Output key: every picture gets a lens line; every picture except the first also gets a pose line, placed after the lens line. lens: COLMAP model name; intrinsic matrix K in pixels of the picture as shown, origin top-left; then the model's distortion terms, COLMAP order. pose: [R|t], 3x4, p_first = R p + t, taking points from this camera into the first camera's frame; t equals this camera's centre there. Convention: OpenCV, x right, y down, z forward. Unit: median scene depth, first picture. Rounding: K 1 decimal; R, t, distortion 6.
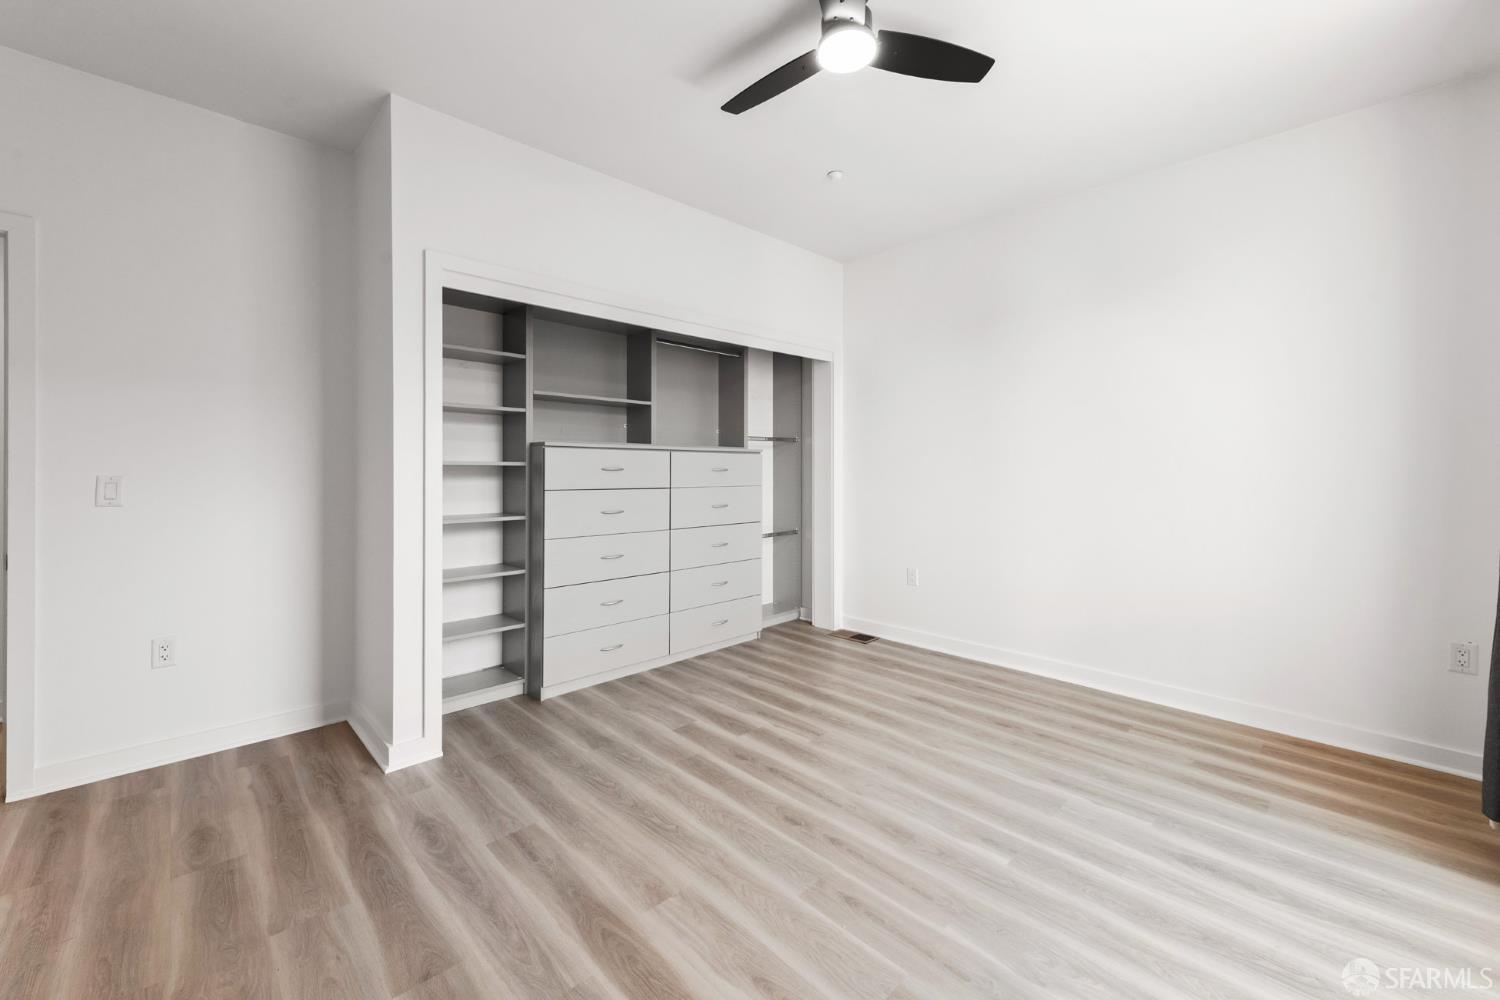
lens RADIAL K [[588.5, 0, 771.0], [0, 588.5, 472.0], [0, 0, 1]] dist [0.009788, -0.002255]
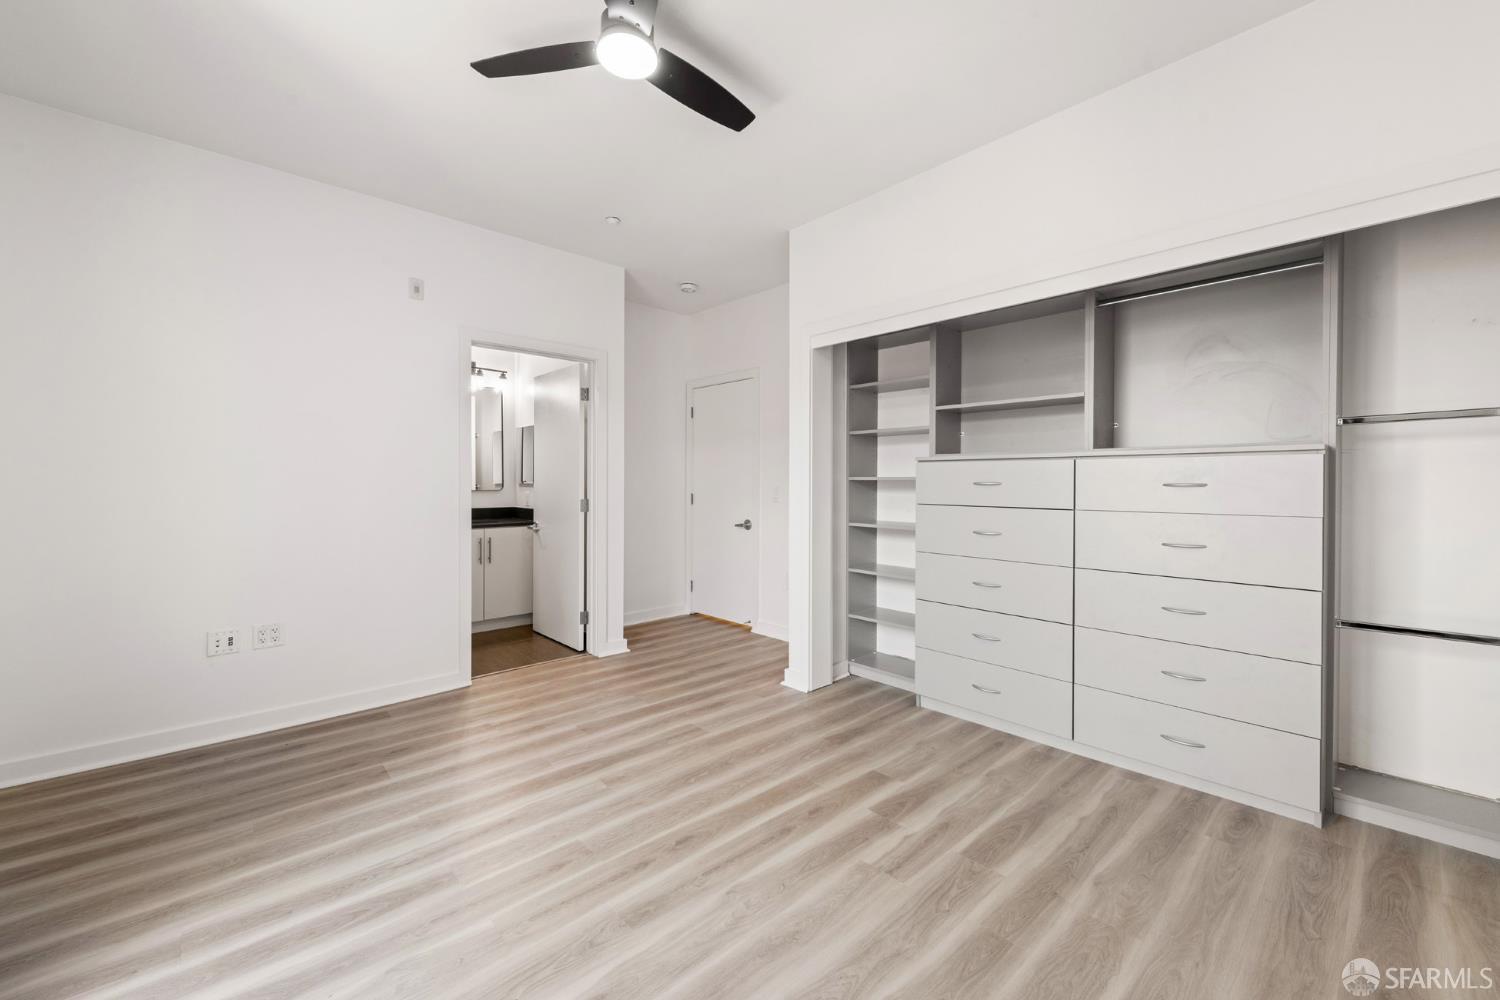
lens RADIAL K [[588.5, 0, 751.2], [0, 588.5, 487.9], [0, 0, 1]] dist [0.009788, -0.002255]
pose [[-0.011796, 0.013151, -0.999844, 0.750138], [-0.006438, 0.999892, 0.013228, -0.009686], [0.999910, 0.006593, -0.011710, 0.827894]]
